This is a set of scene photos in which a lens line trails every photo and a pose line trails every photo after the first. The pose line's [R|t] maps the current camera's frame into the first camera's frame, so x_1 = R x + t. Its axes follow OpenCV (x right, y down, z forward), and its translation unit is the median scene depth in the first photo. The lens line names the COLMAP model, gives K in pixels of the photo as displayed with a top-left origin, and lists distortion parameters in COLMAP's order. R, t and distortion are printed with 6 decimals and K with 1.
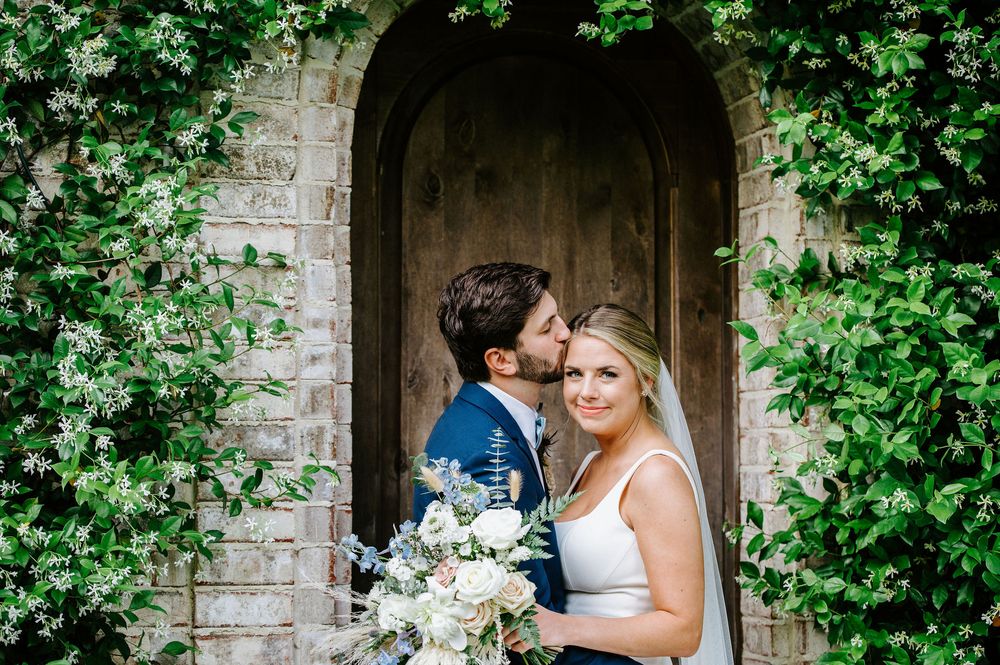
lens RADIAL K [[2245.0, 0, 499.4], [0, 2245.0, 333.1], [0, 0, 1]] dist [-0.123659, 0.000000]
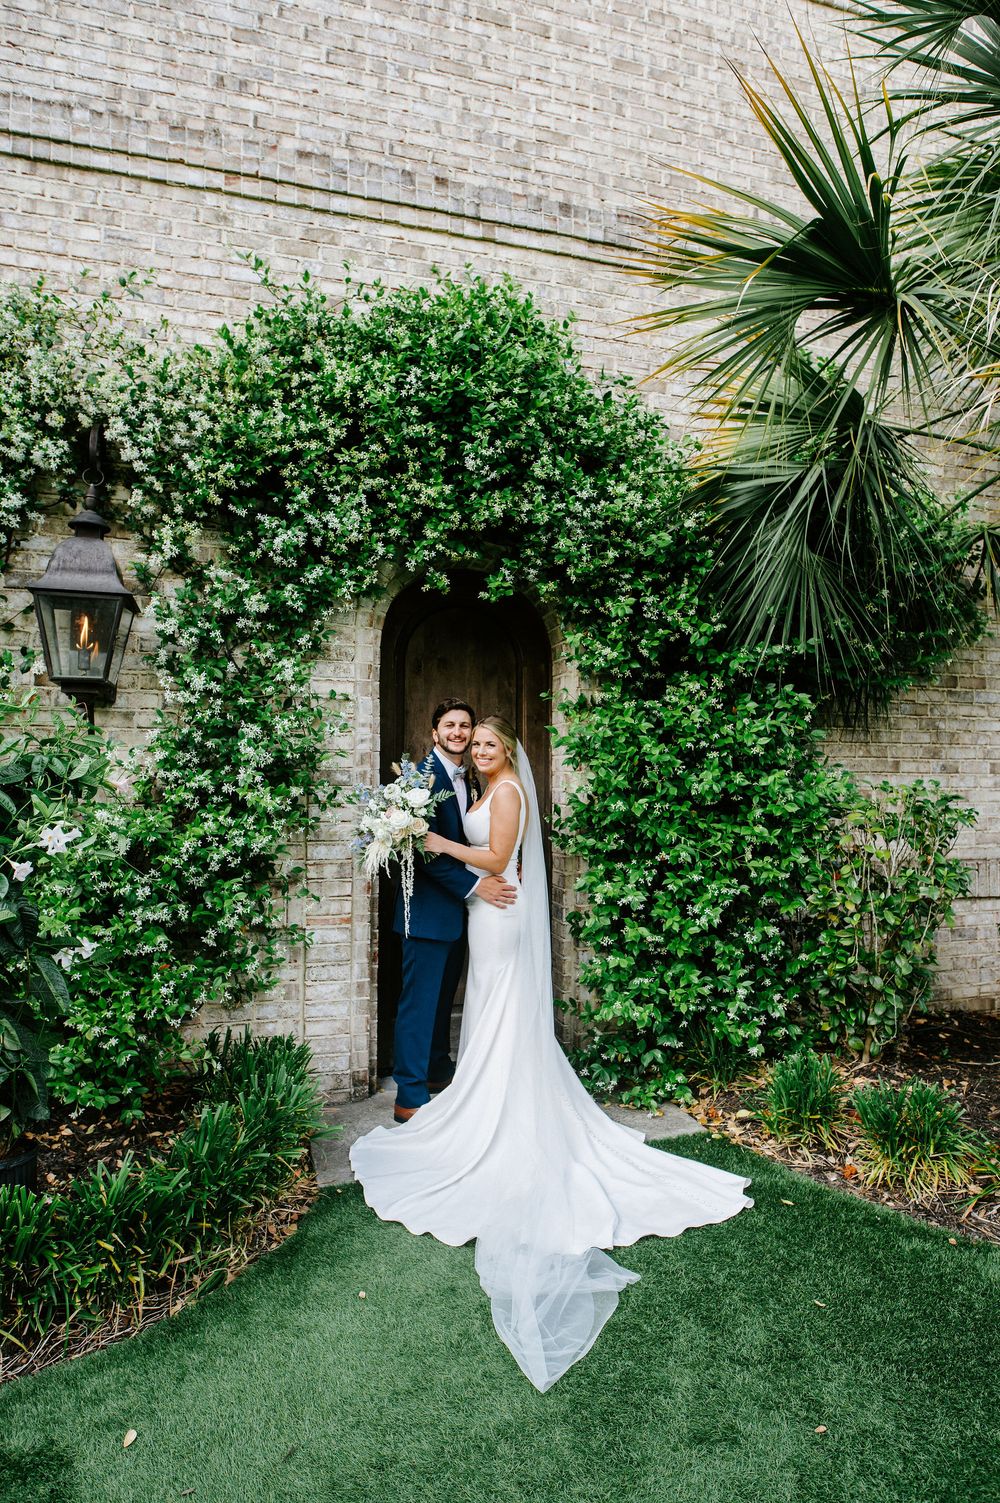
lens RADIAL K [[889.3, 0, 505.3], [0, 889.3, 751.1], [0, 0, 1]] dist [0.001327, 0.000071]
pose [[0.999179, 0.005934, 0.040081, 0.027572], [-0.006965, 0.999647, 0.025638, -0.002221], [-0.039914, -0.025896, 0.998867, 0.108956]]
